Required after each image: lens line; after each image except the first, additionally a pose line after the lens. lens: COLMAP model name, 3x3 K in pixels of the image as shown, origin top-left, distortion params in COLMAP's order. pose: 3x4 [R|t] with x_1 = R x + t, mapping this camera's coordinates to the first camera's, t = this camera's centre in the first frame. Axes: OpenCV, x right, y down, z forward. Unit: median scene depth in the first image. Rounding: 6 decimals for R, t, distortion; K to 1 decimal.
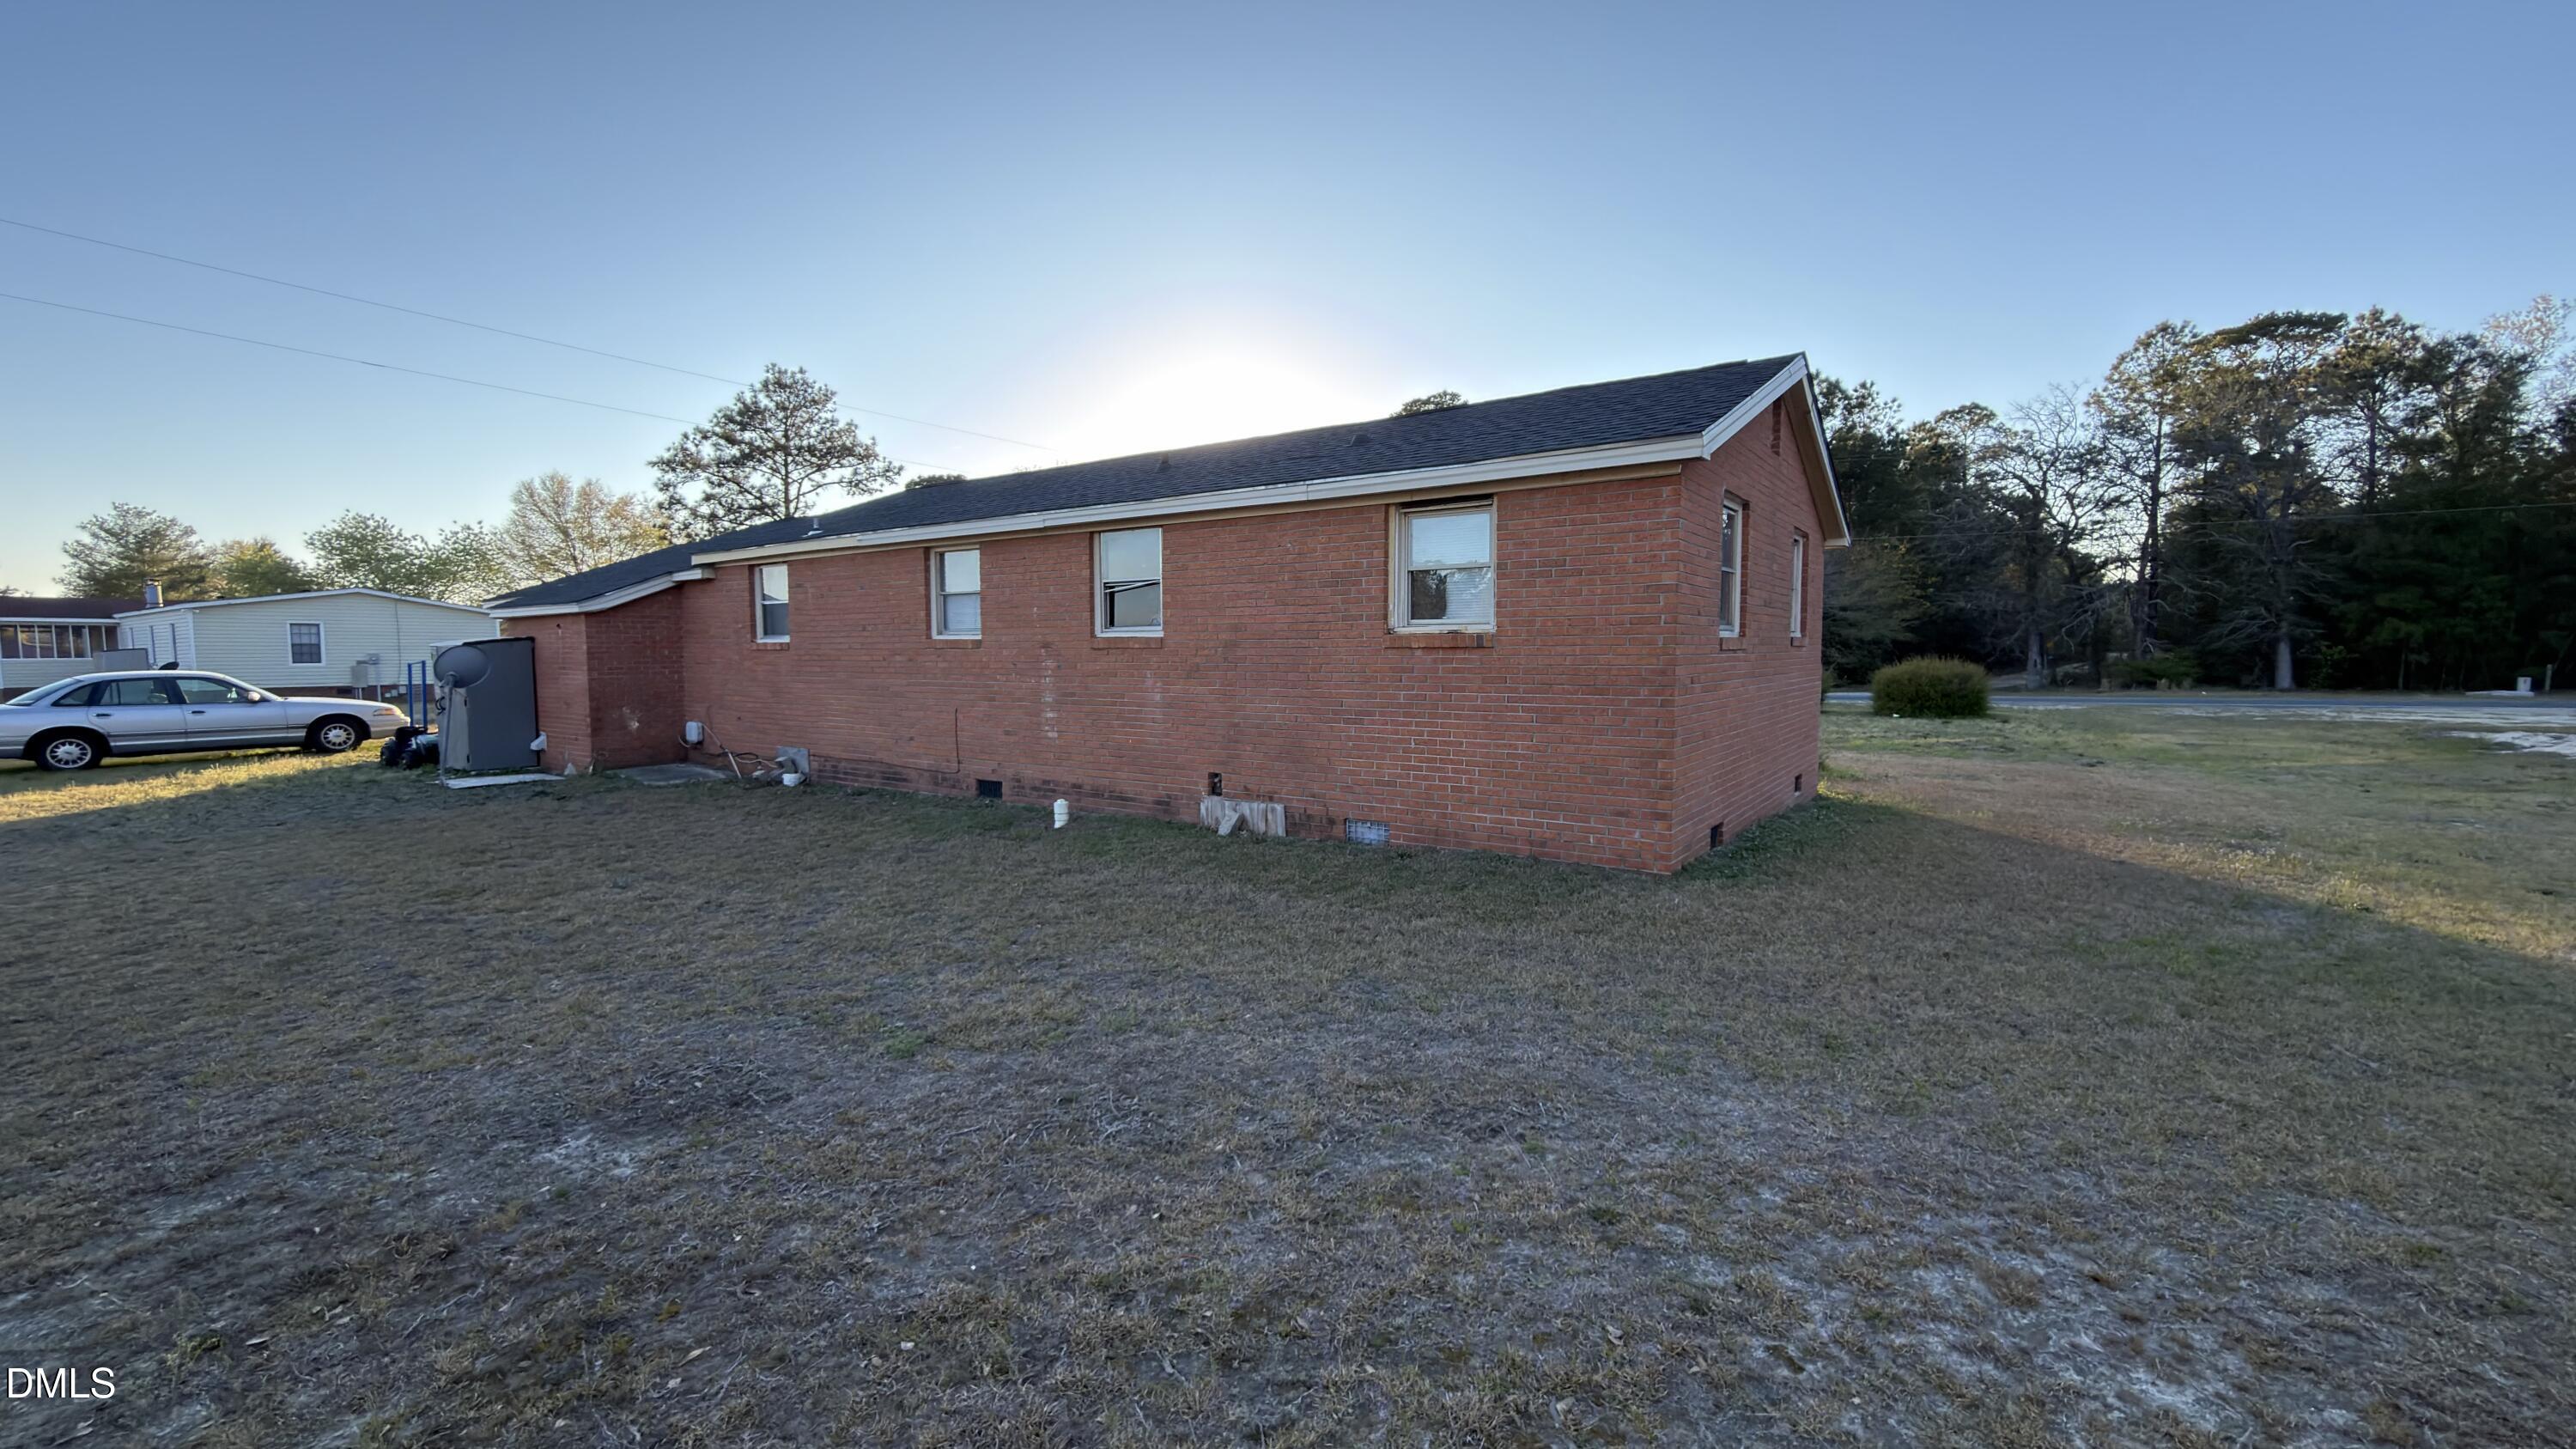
lens RADIAL K [[1020.0, 0, 1284.5], [0, 1020.0, 725.4], [0, 0, 1]] dist [0.000437, 0.000002]
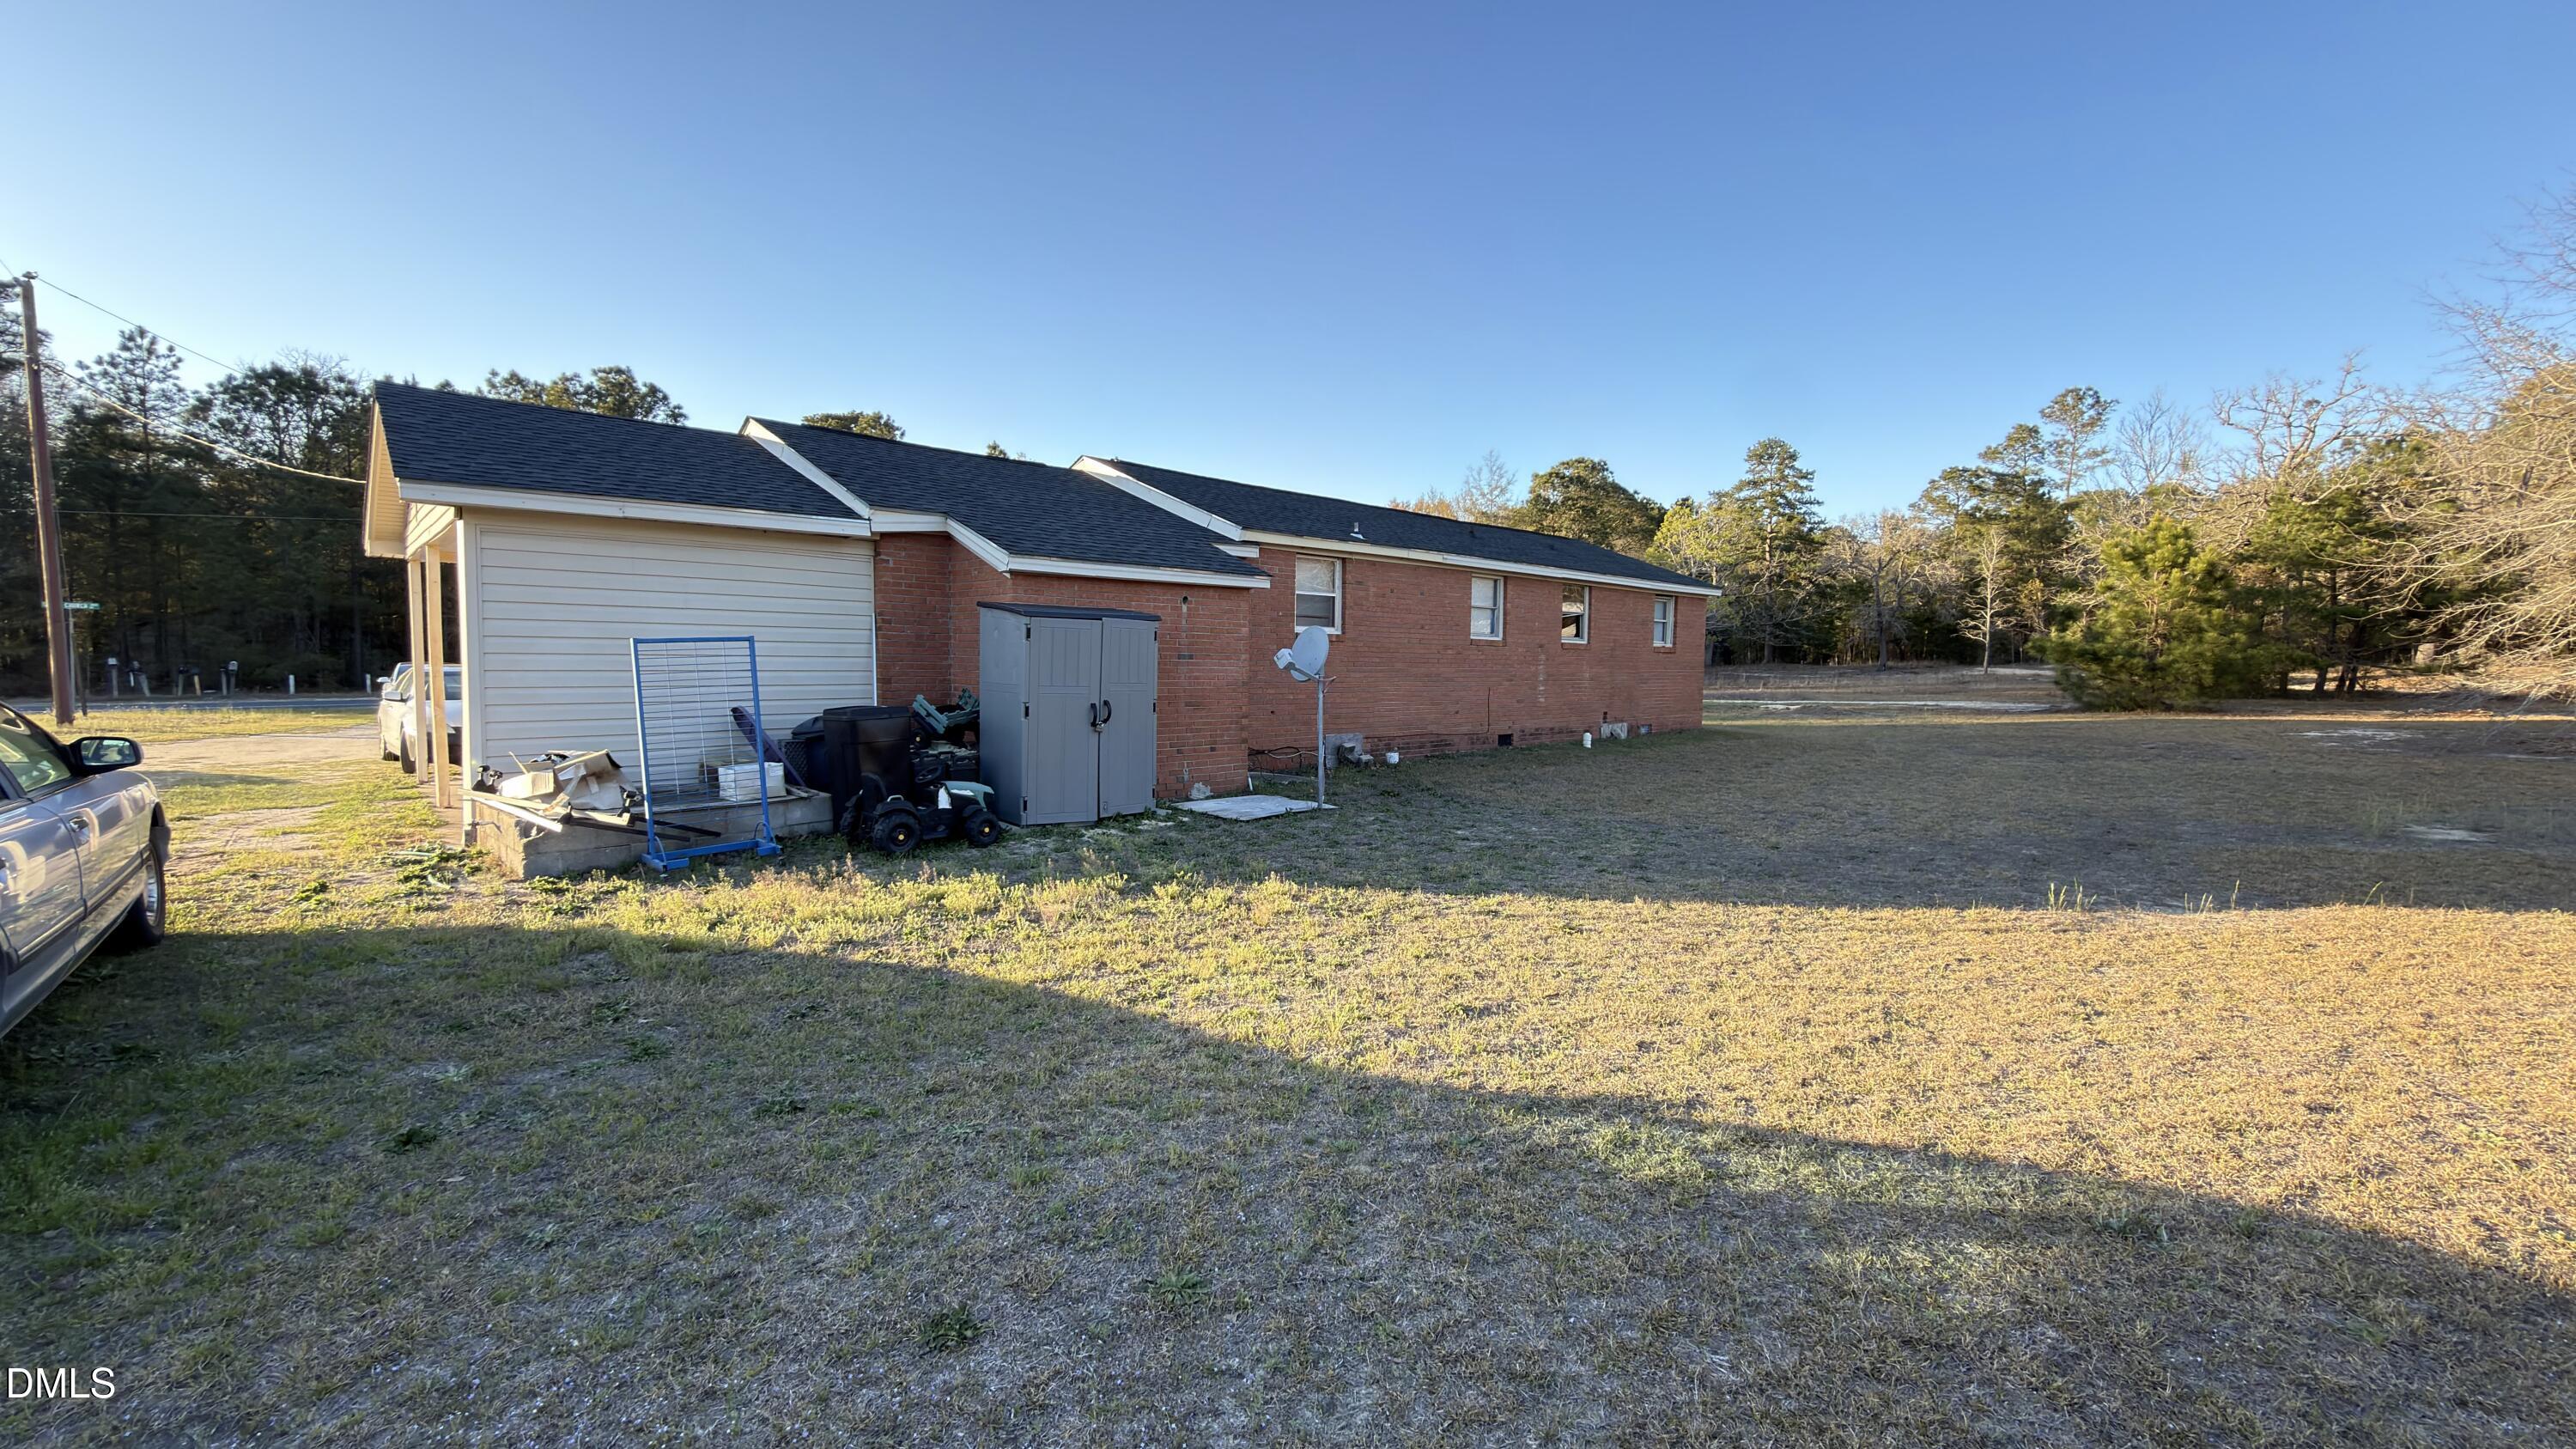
lens RADIAL K [[1020.0, 0, 1286.3], [0, 1020.0, 723.8], [0, 0, 1]] dist [0.000437, 0.000002]
pose [[0.239945, -0.041966, 0.969879, -1.827849], [0.074157, 0.996938, 0.024791, -0.022797], [-0.967950, 0.065975, 0.242323, 0.947874]]
